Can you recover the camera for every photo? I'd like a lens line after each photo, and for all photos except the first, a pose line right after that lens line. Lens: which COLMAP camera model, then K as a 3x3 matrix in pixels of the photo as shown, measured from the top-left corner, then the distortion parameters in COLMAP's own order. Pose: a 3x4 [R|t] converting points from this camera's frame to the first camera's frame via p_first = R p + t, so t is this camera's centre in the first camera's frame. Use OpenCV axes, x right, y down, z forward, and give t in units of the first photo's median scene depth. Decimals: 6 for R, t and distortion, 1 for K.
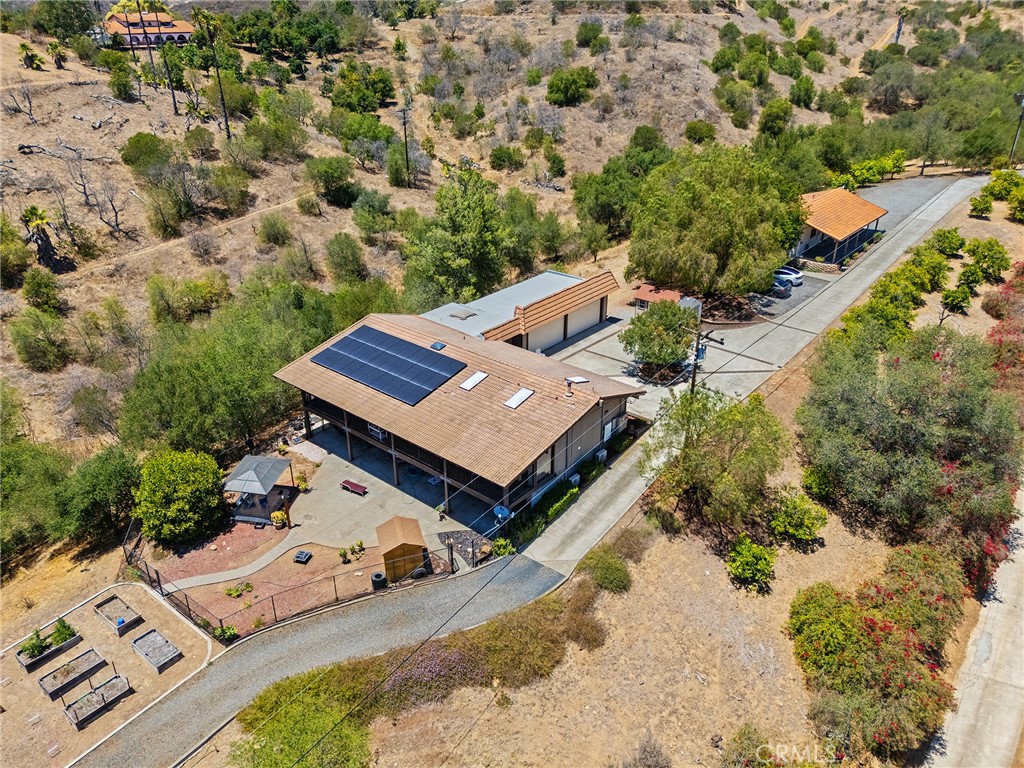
lens RADIAL K [[766.9, 0, 526.3], [0, 766.9, 385.6], [0, 0, 1]] dist [0.001555, -0.007154]
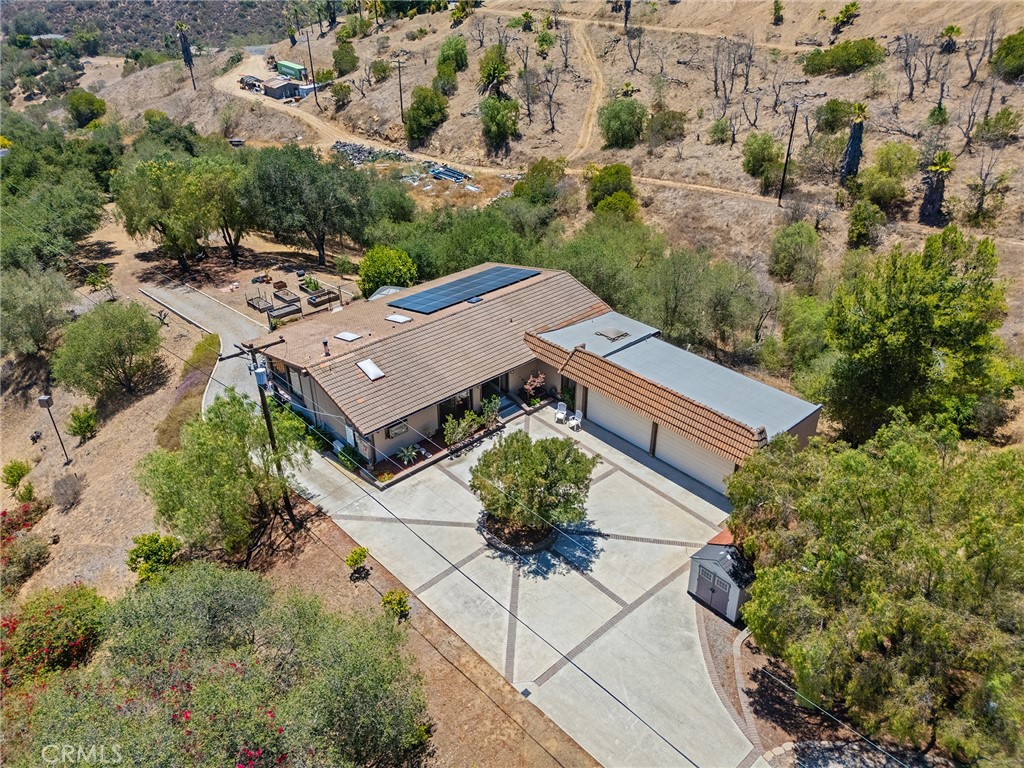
lens RADIAL K [[750.0, 0, 512.0], [0, 750.0, 384.0], [0, 0, 1]] dist [0.053192, -0.042671]
pose [[-0.154034, 0.494708, -0.855300, 0.649325], [-0.439775, 0.740835, 0.507702, -0.413404], [0.884800, 0.454343, 0.103446, 0.852457]]
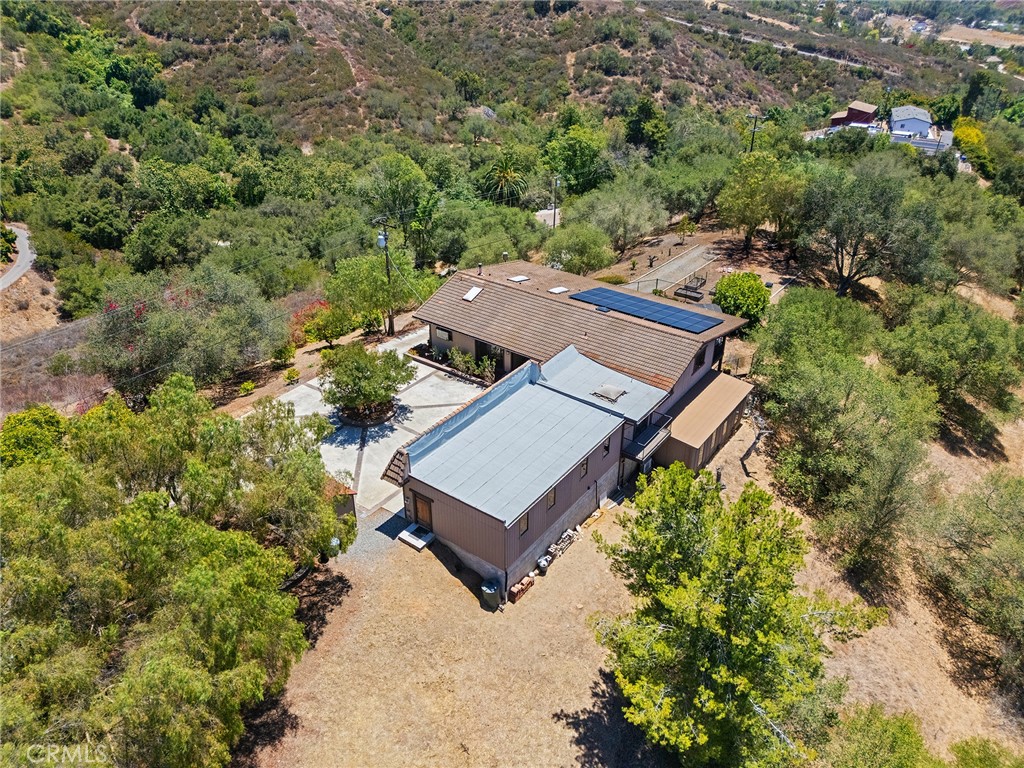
lens RADIAL K [[750.0, 0, 512.0], [0, 750.0, 384.0], [0, 0, 1]] dist [0.053192, -0.042671]
pose [[-0.999077, 0.016027, -0.039848, 0.043306], [-0.024728, 0.543939, 0.838760, -0.741481], [0.035118, 0.838972, -0.543041, 1.416769]]
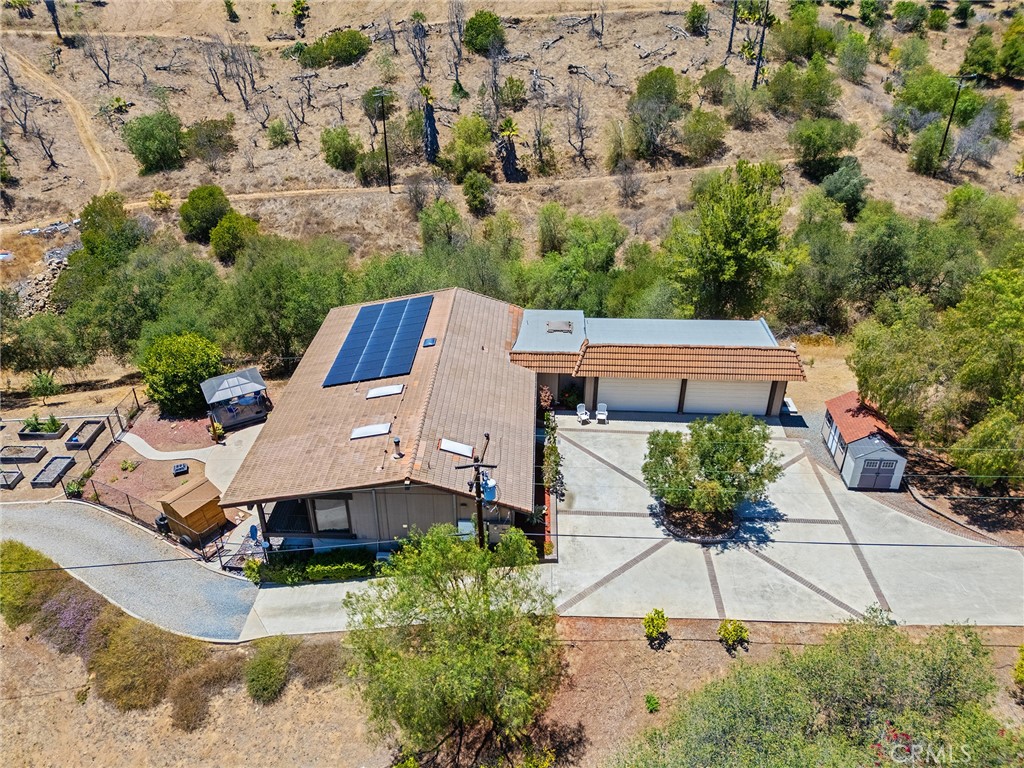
lens RADIAL K [[750.0, 0, 512.0], [0, 750.0, 384.0], [0, 0, 1]] dist [0.053192, -0.042671]
pose [[0.597659, 0.403777, -0.692653, 0.472514], [-0.353845, 0.908075, 0.224040, -0.200583], [0.719443, 0.111192, 0.685593, 0.426025]]
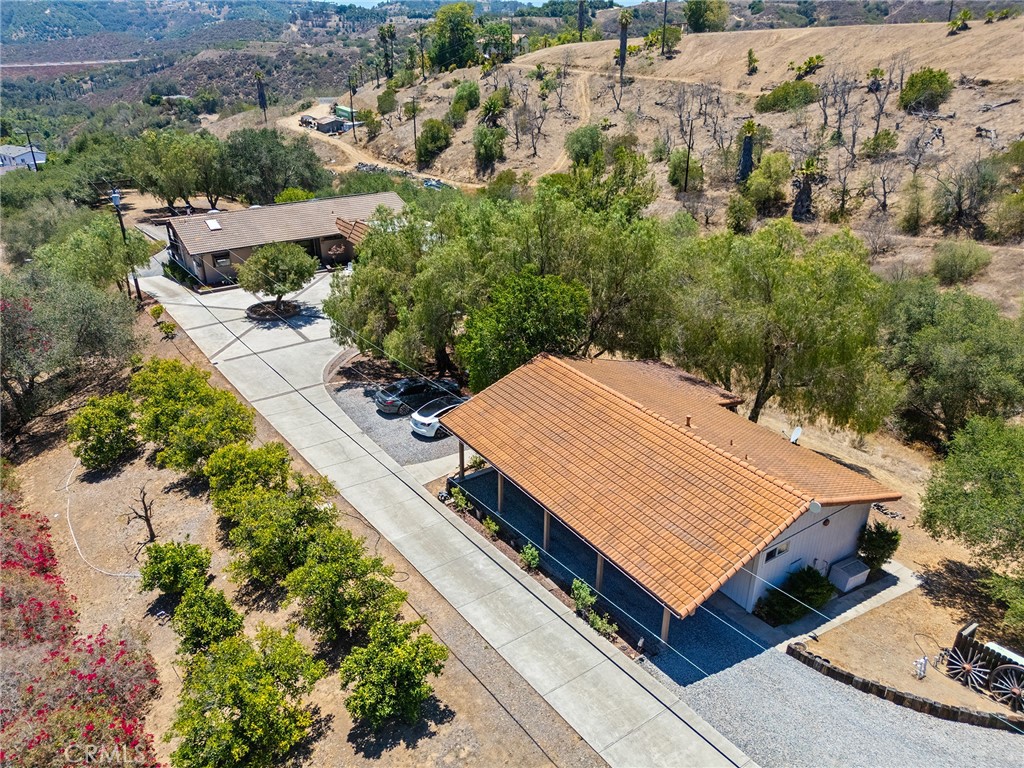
lens RADIAL K [[750.0, 0, 512.0], [0, 750.0, 384.0], [0, 0, 1]] dist [0.053192, -0.042671]
pose [[-0.283332, 0.401733, -0.870824, 0.941926], [-0.435151, 0.755323, 0.490031, -0.532795], [0.854615, 0.517781, -0.039192, 1.309567]]
